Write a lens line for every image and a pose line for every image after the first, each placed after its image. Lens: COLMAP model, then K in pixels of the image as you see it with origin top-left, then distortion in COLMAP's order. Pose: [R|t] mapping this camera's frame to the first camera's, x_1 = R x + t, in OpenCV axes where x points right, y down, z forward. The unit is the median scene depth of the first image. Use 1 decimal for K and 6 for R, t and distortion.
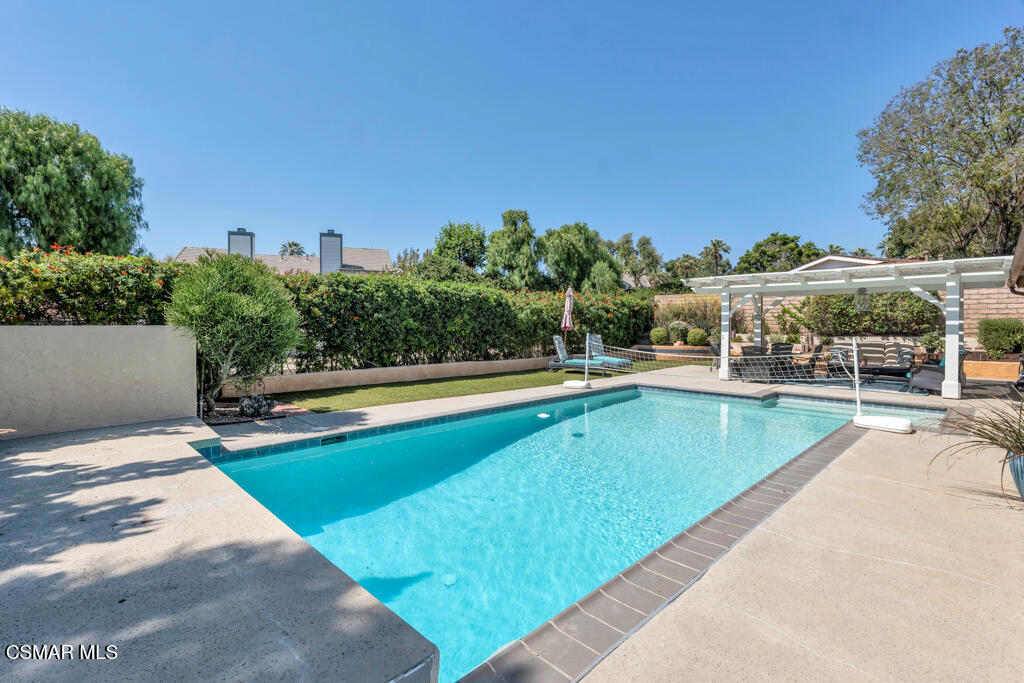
lens RADIAL K [[471.0, 0, 511.7], [0, 471.0, 332.9], [0, 0, 1]] dist [0.002743, 0.000366]
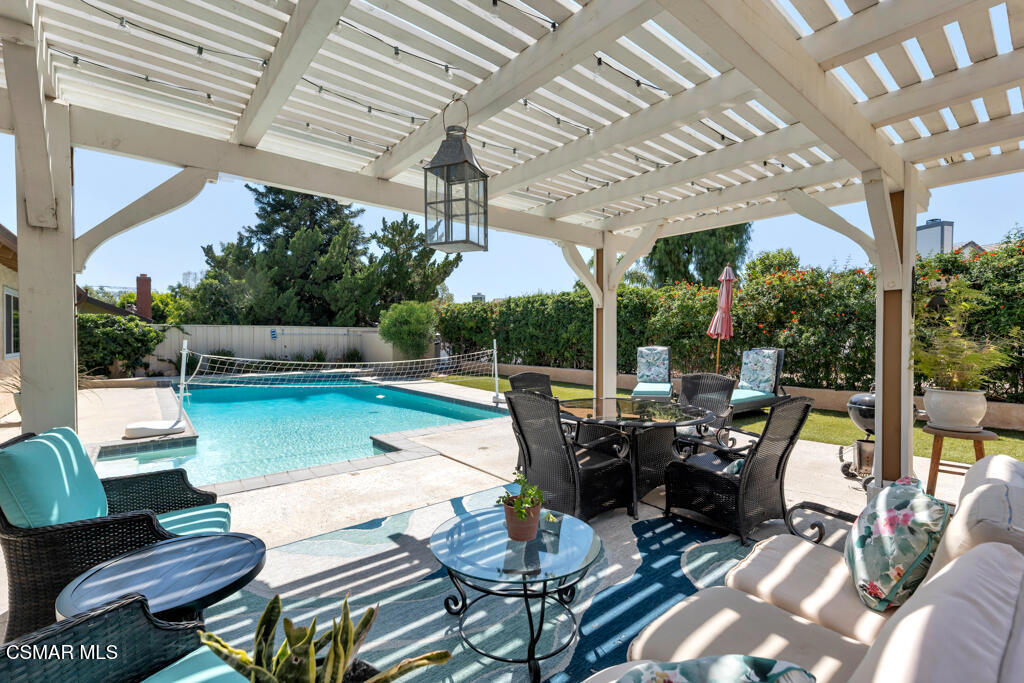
lens RADIAL K [[454.5, 0, 508.9], [0, 454.5, 342.3], [0, 0, 1]] dist [0.004230, 0.000291]
pose [[-0.099347, 0.012002, -0.994980, 0.694125], [-0.018778, 0.999727, 0.013934, -0.004563], [0.994876, 0.020068, -0.099094, 0.764834]]
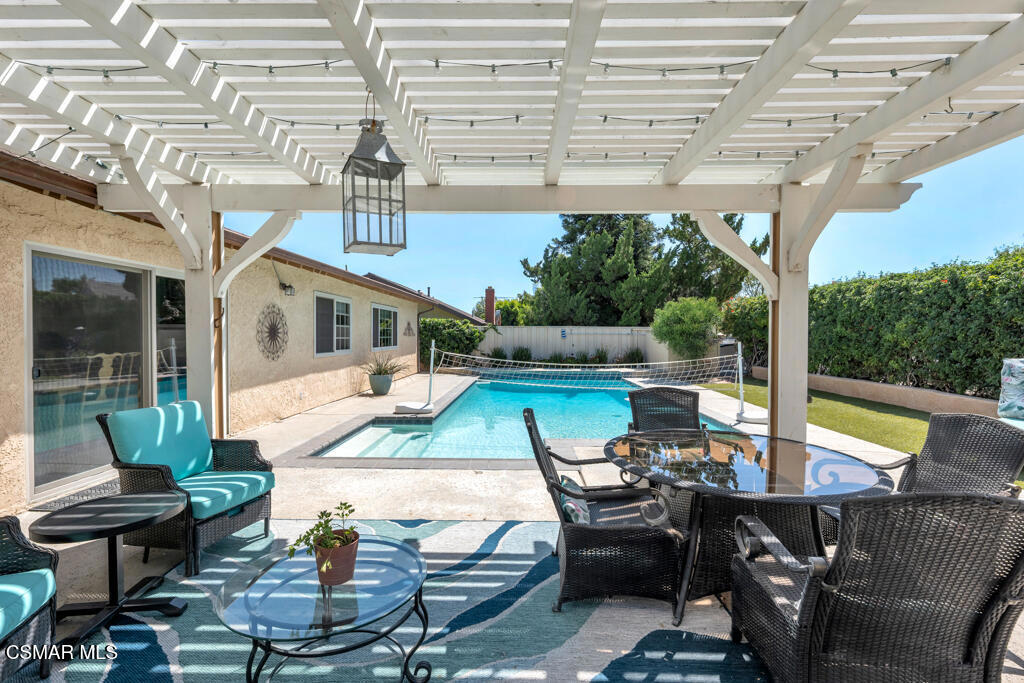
lens RADIAL K [[459.5, 0, 510.0], [0, 459.5, 342.3], [0, 0, 1]] dist [0.004079, -0.000115]
pose [[-0.723430, 0.008642, -0.690343, 0.611024], [-0.017089, 0.999391, 0.030420, -0.009921], [0.690186, 0.033804, -0.722842, 0.868188]]
